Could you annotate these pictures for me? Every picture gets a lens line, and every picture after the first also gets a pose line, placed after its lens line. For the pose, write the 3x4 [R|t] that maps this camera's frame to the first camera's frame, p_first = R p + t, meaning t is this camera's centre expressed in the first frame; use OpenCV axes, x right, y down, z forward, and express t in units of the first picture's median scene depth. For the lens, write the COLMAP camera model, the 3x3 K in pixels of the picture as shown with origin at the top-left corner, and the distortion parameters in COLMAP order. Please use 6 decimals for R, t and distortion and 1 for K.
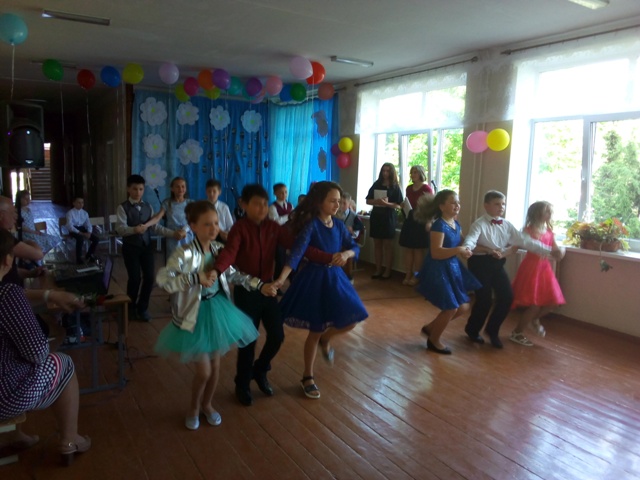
lens RADIAL K [[504.4, 0, 320.0], [0, 504.4, 240.0], [0, 0, 1]] dist [0.027122, -0.062179]
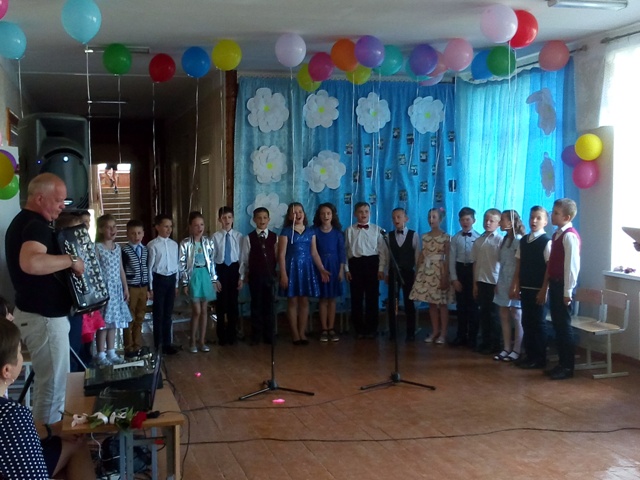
lens RADIAL K [[876.8, 0, 320.0], [0, 876.8, 240.0], [0, 0, 1]] dist [0.042752, -0.042277]
pose [[0.958773, -0.021555, -0.283356, 0.039639], [-0.001577, 0.996700, -0.081155, -0.006501], [0.284170, 0.078256, 0.955575, -0.004674]]
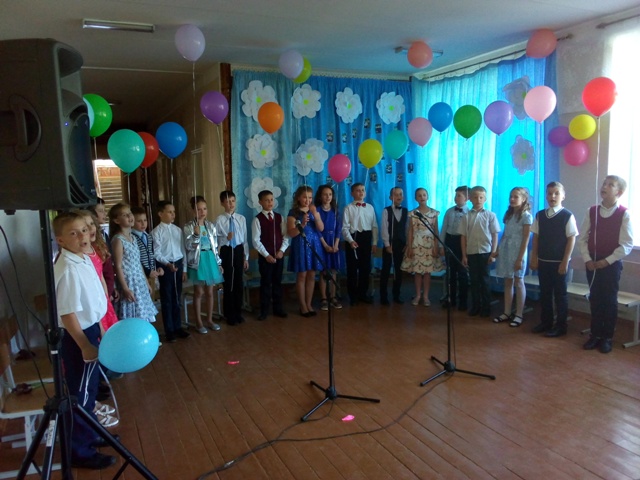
lens RADIAL K [[504.4, 0, 320.0], [0, 504.4, 240.0], [0, 0, 1]] dist [0.027122, -0.062179]
pose [[0.991821, -0.043144, -0.120123, -0.187865], [0.042311, 0.999060, -0.009473, -0.059661], [0.120419, 0.004313, 0.992714, 0.355185]]
